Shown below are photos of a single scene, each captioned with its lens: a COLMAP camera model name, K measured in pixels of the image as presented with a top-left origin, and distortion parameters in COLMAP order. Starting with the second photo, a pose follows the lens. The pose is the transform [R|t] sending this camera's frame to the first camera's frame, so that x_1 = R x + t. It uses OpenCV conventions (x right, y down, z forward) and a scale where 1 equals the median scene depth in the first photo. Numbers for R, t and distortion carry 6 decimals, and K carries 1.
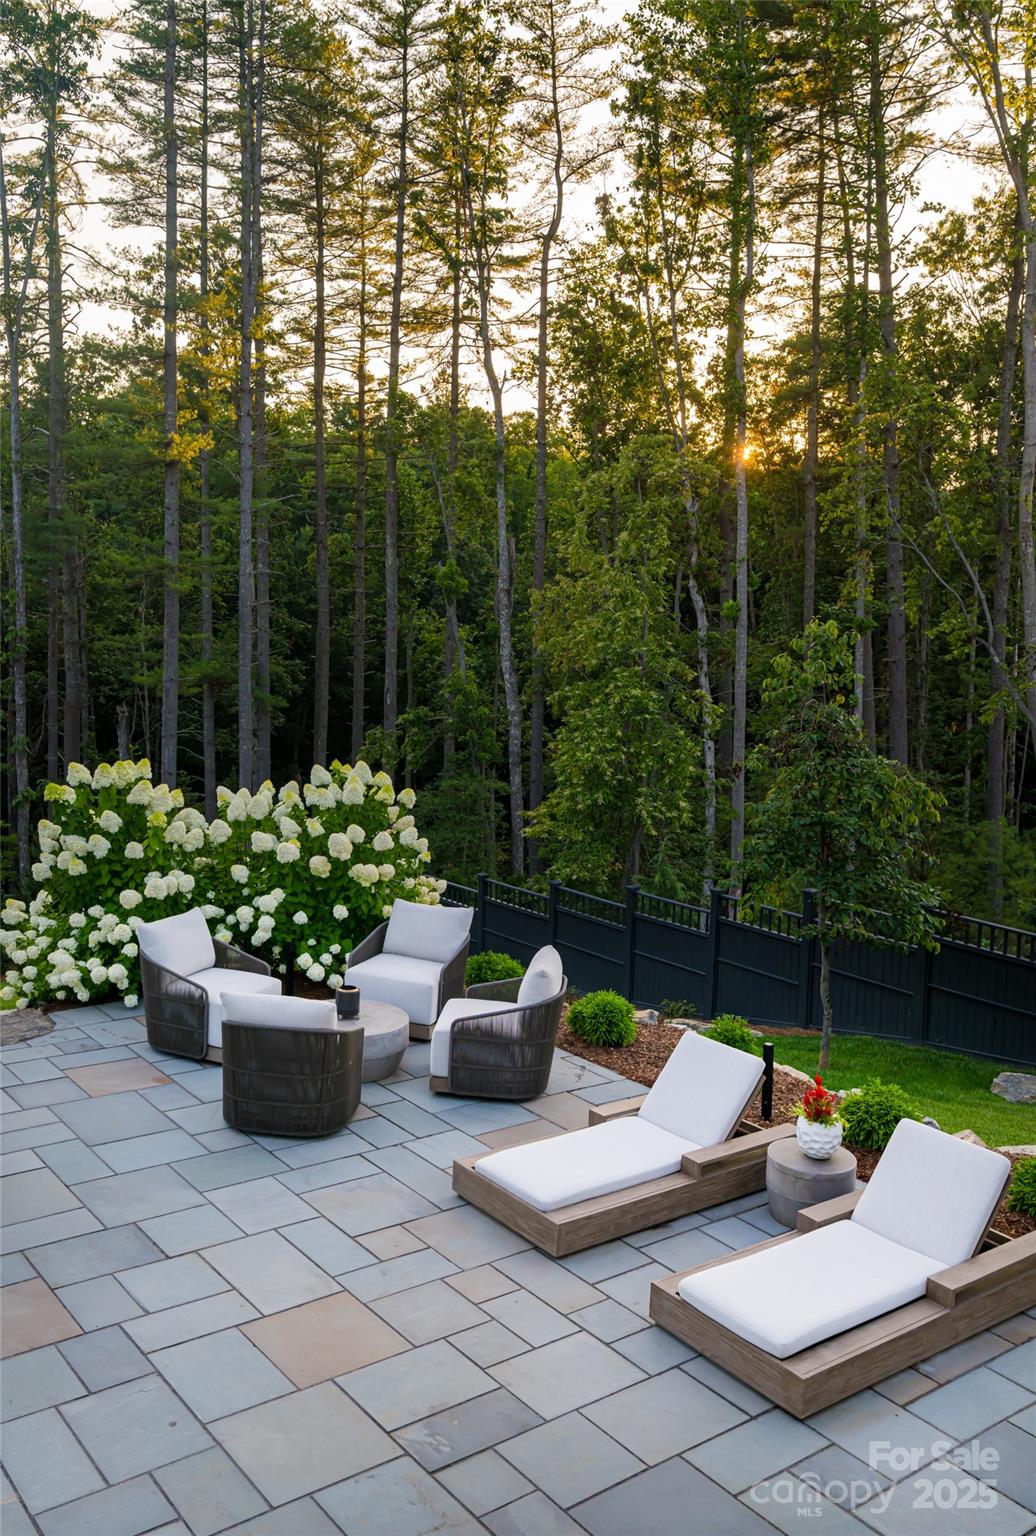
lens RADIAL K [[1306.1, 0, 511.6], [0, 1306.1, 682.3], [0, 0, 1]] dist [-0.002073, 0.000277]
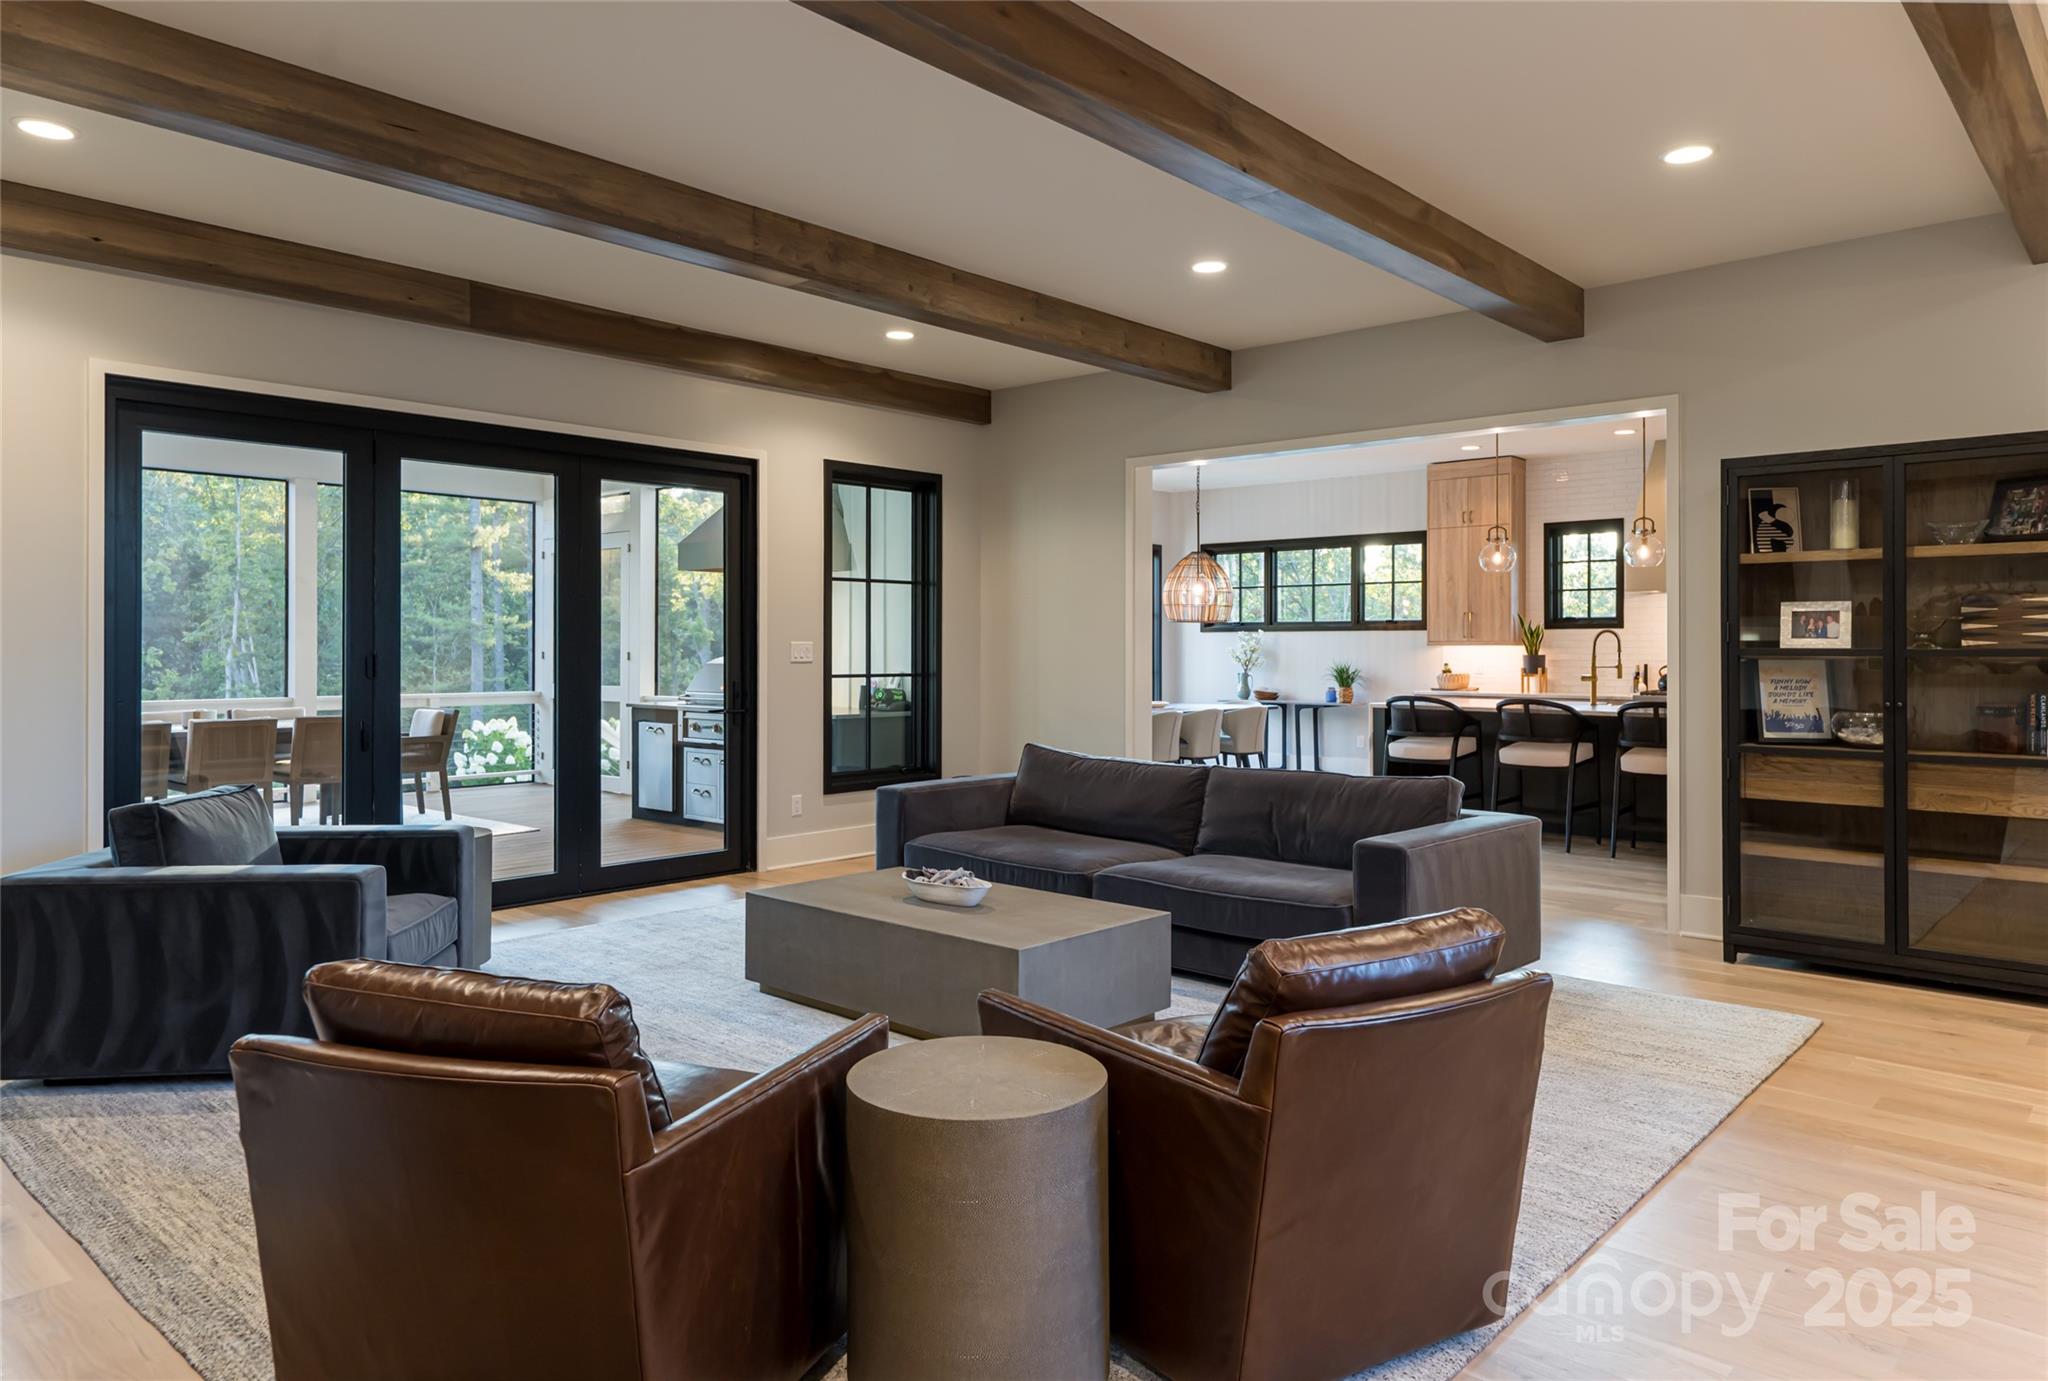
lens RADIAL K [[1300.8, 0, 1025.7], [0, 1300.8, 644.4], [0, 0, 1]] dist [0.013898, -0.000179]
pose [[0.983498, -0.026481, 0.178968, 0.043152], [0.038873, 0.997056, -0.066097, 0.034675], [-0.176691, 0.071963, 0.981632, -0.348829]]
